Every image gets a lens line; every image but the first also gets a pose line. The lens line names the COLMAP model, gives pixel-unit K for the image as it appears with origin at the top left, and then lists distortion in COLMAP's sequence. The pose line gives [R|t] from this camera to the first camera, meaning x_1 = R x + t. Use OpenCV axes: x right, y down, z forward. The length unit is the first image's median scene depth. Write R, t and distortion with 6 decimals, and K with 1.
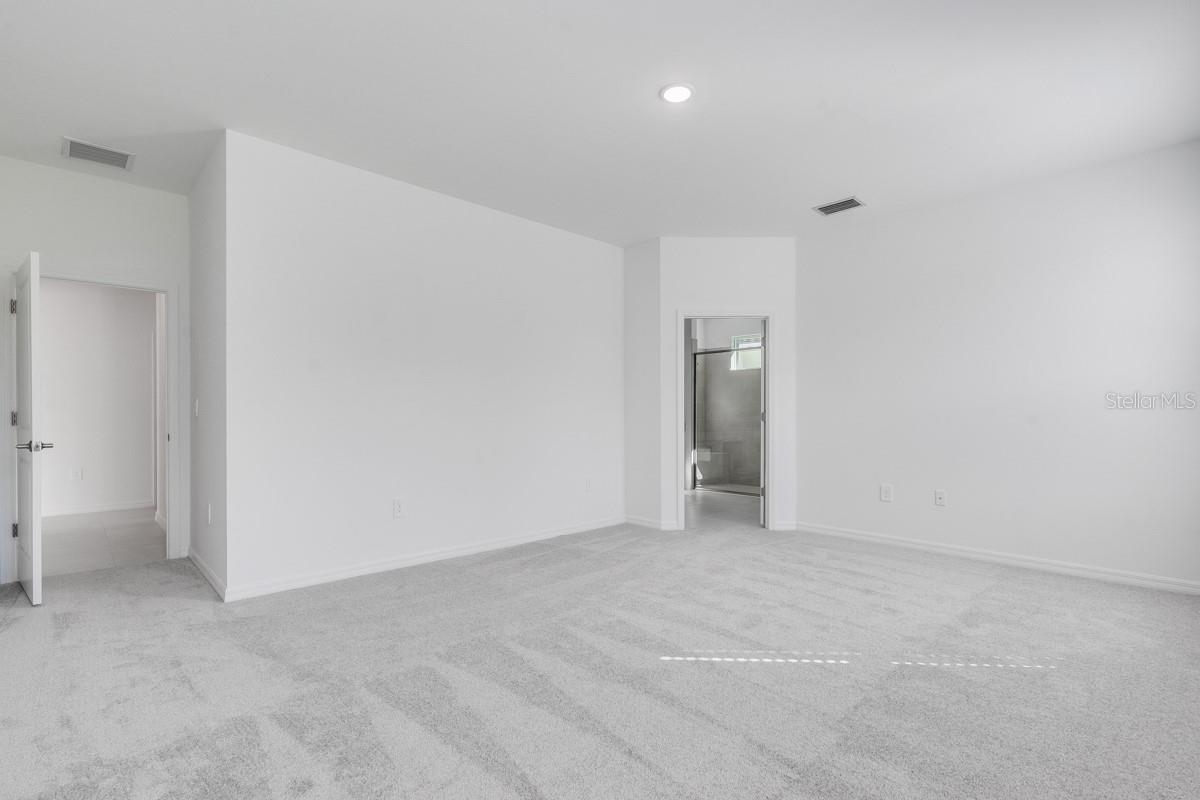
lens RADIAL K [[551.4, 0, 598.9], [0, 551.4, 414.8], [0, 0, 1]] dist [0.001994, 0.000297]
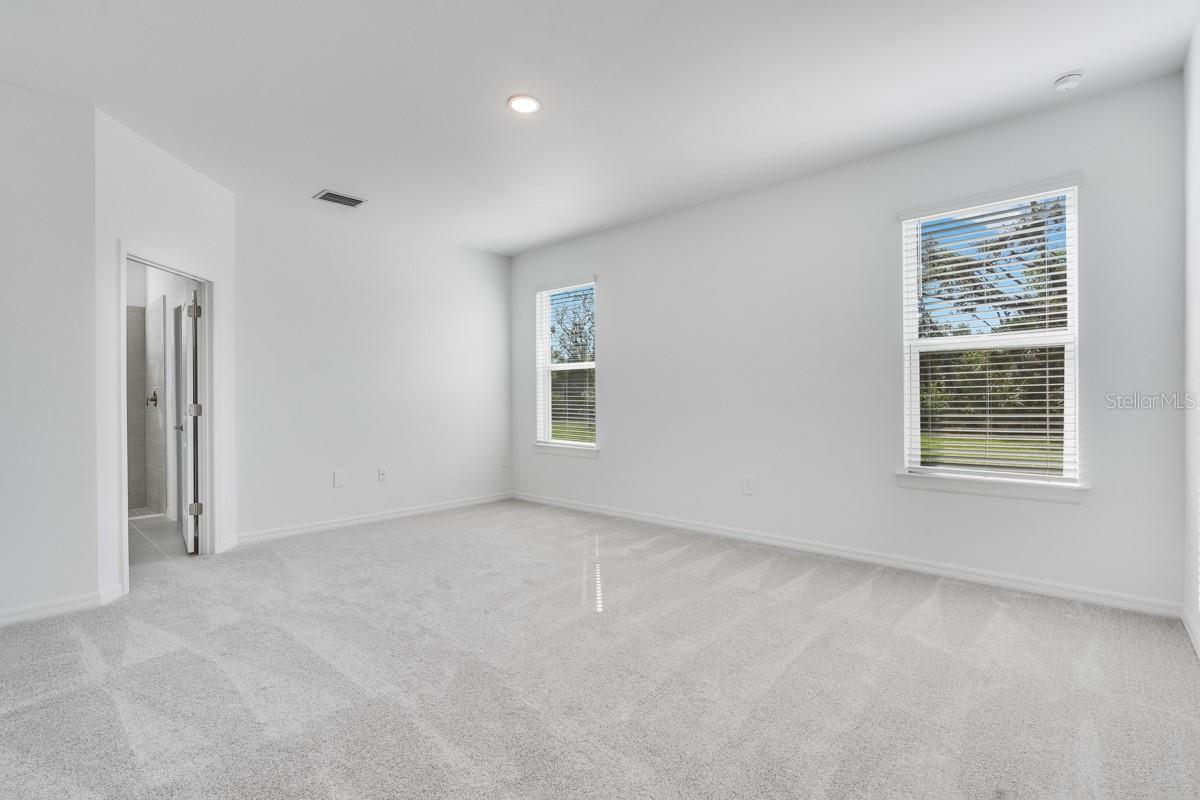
lens RADIAL K [[541.9, 0, 603.0], [0, 541.9, 396.7], [0, 0, 1]] dist [-0.000148, 0.023824]
pose [[-0.046670, 0.003674, 0.998904, -0.581042], [0.007327, 0.999968, -0.003335, -0.009931], [-0.998883, 0.007164, -0.046695, 0.573249]]
